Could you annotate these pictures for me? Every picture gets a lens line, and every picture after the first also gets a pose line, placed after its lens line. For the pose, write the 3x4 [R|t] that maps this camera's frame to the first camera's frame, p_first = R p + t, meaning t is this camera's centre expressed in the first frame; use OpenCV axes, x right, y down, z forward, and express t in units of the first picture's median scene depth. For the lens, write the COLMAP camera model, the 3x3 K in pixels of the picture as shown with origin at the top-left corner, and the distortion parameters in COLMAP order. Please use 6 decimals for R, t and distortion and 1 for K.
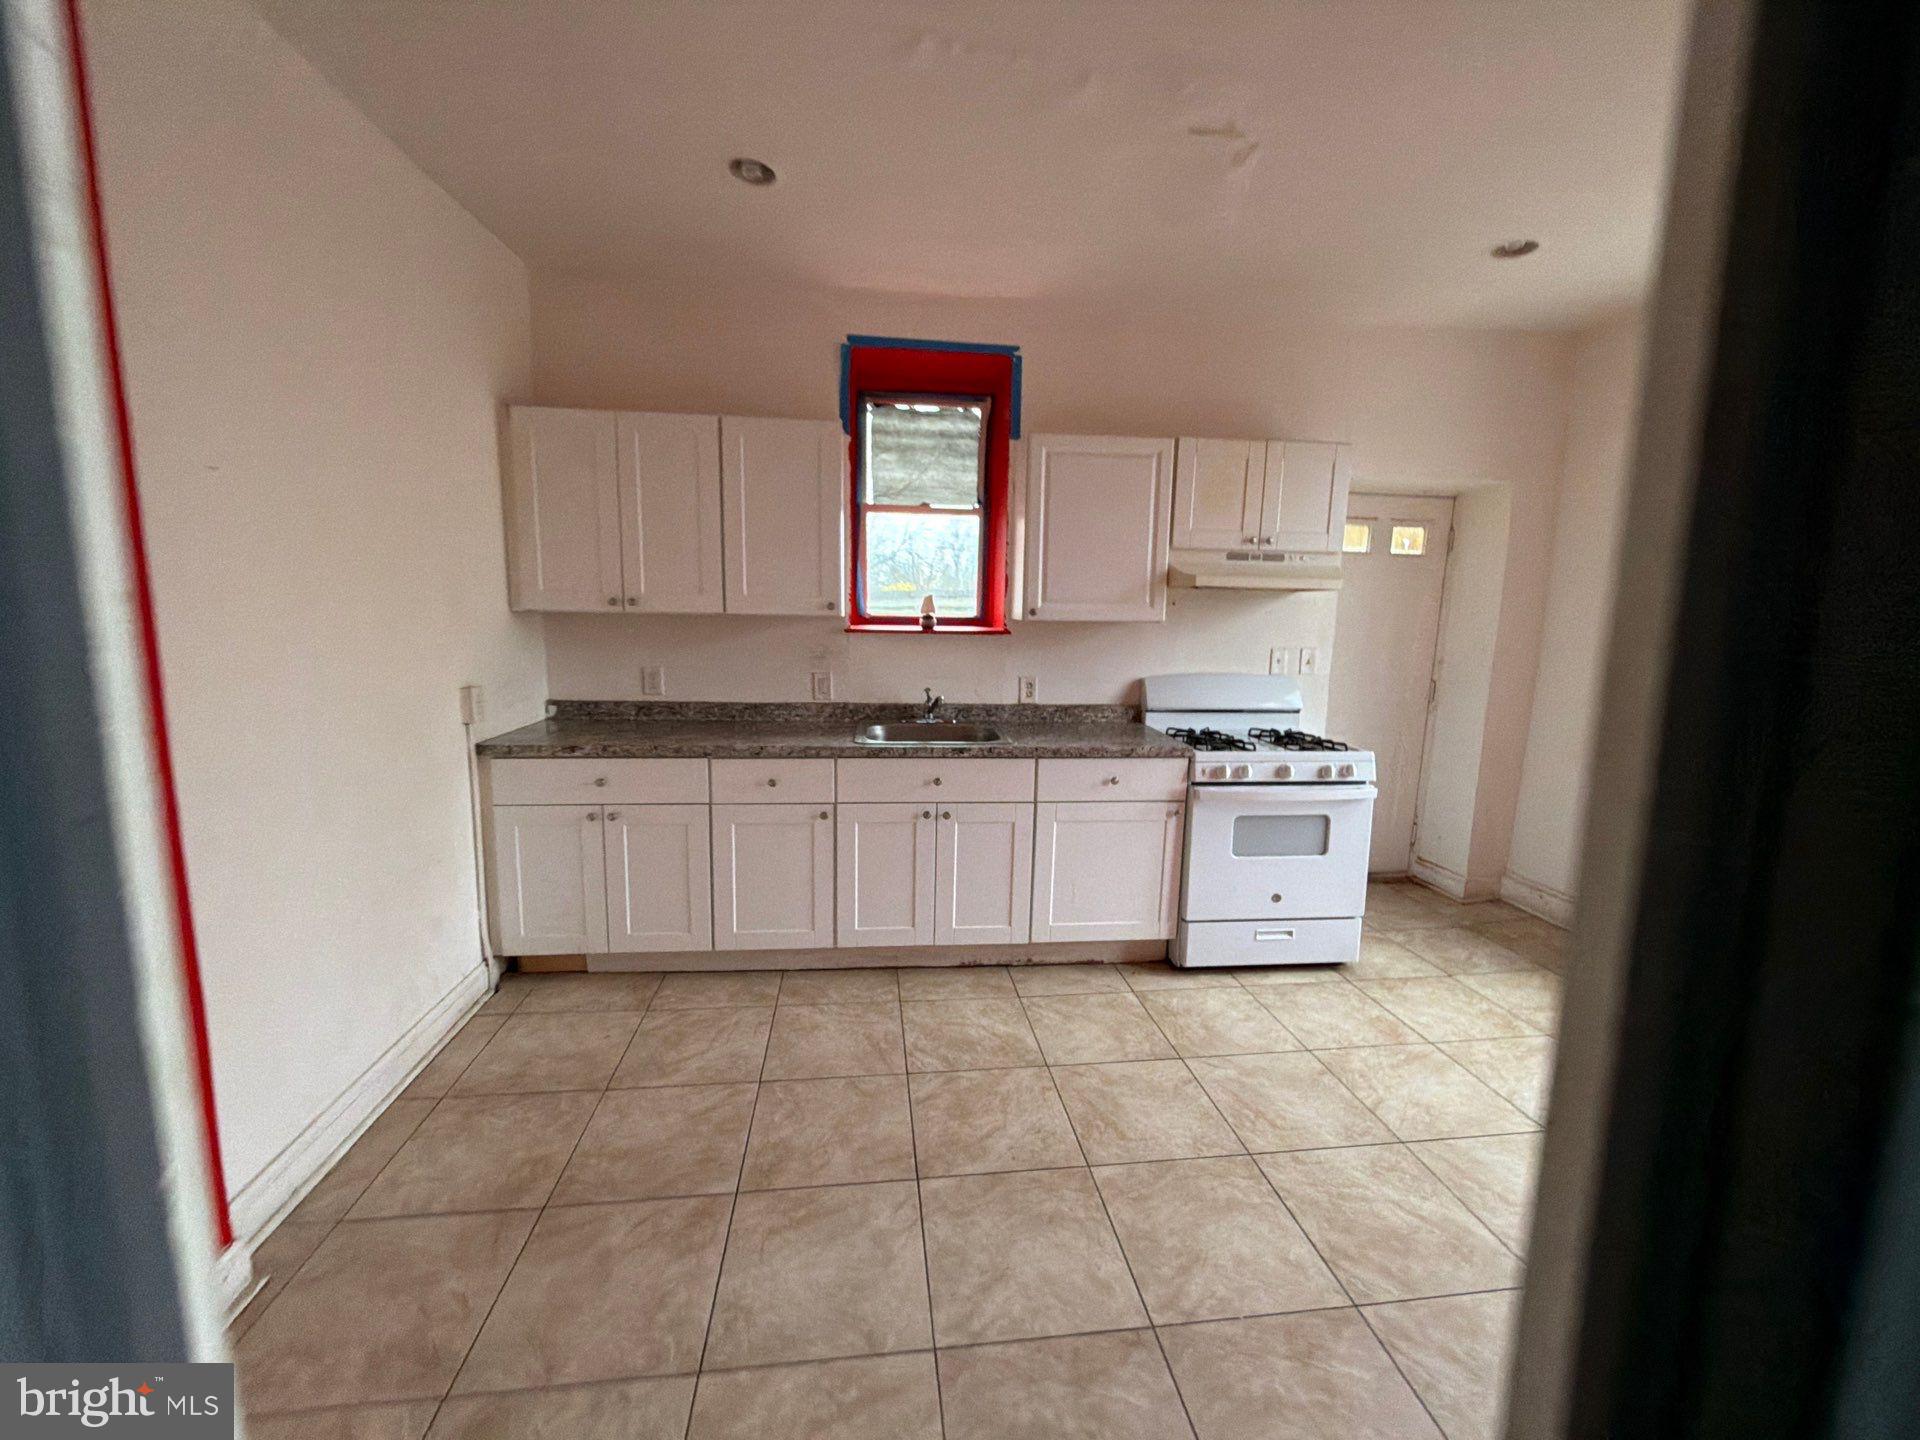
lens RADIAL K [[762.0, 0, 956.9], [0, 762.0, 717.7], [0, 0, 1]] dist [-0.002229, -0.000843]
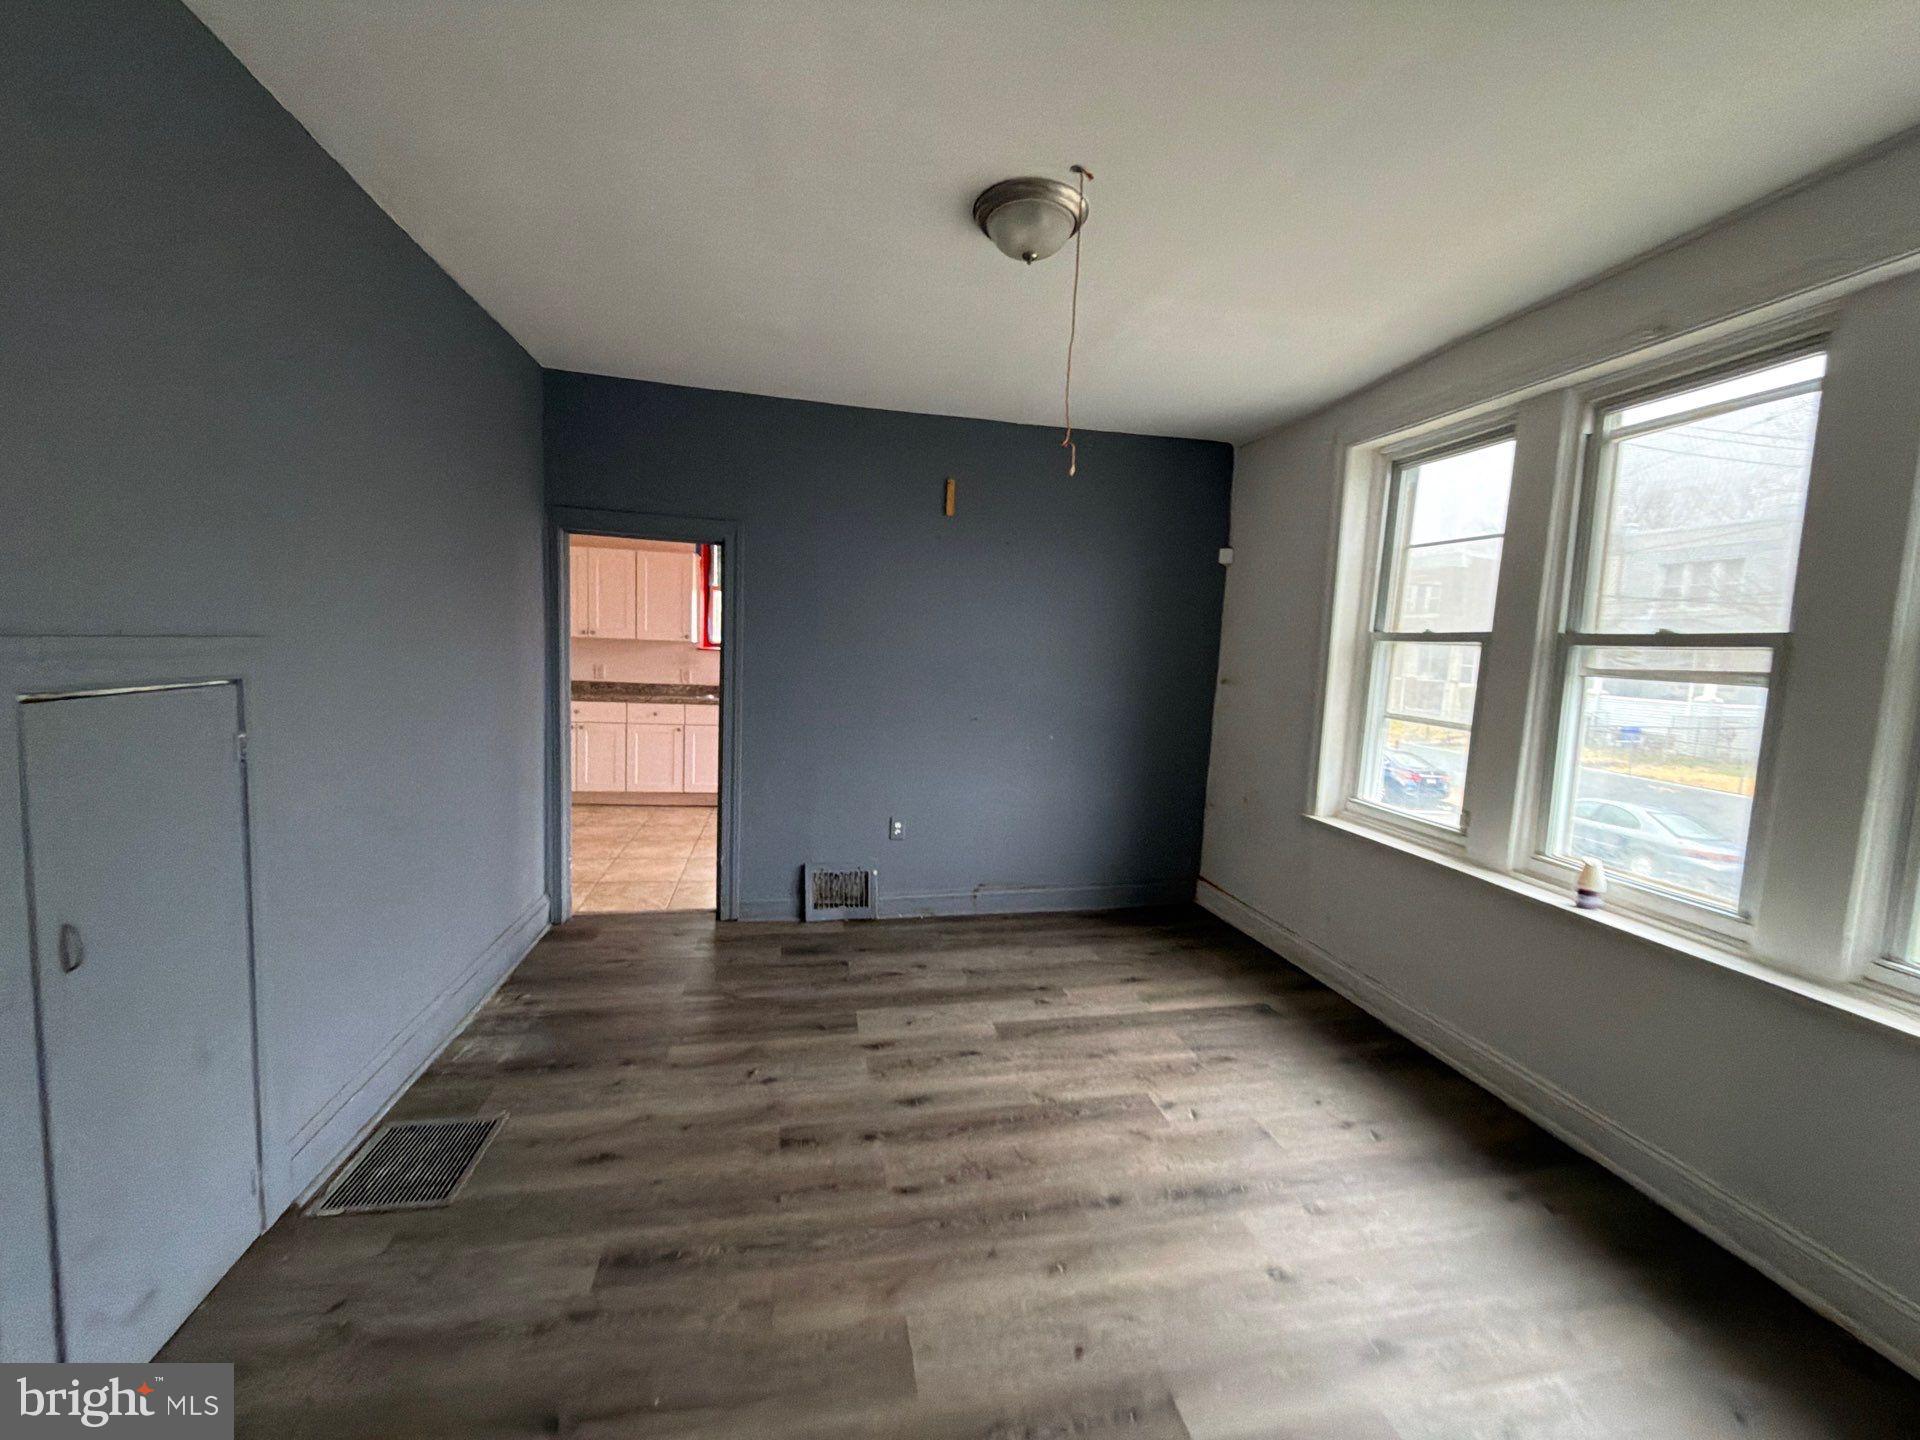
lens RADIAL K [[762.0, 0, 956.9], [0, 762.0, 717.7], [0, 0, 1]] dist [-0.002229, -0.000843]
pose [[0.996087, 0.015335, 0.087035, 0.419831], [-0.010782, 0.998560, -0.052547, 0.191348], [-0.087715, 0.051403, 0.994818, -1.228657]]
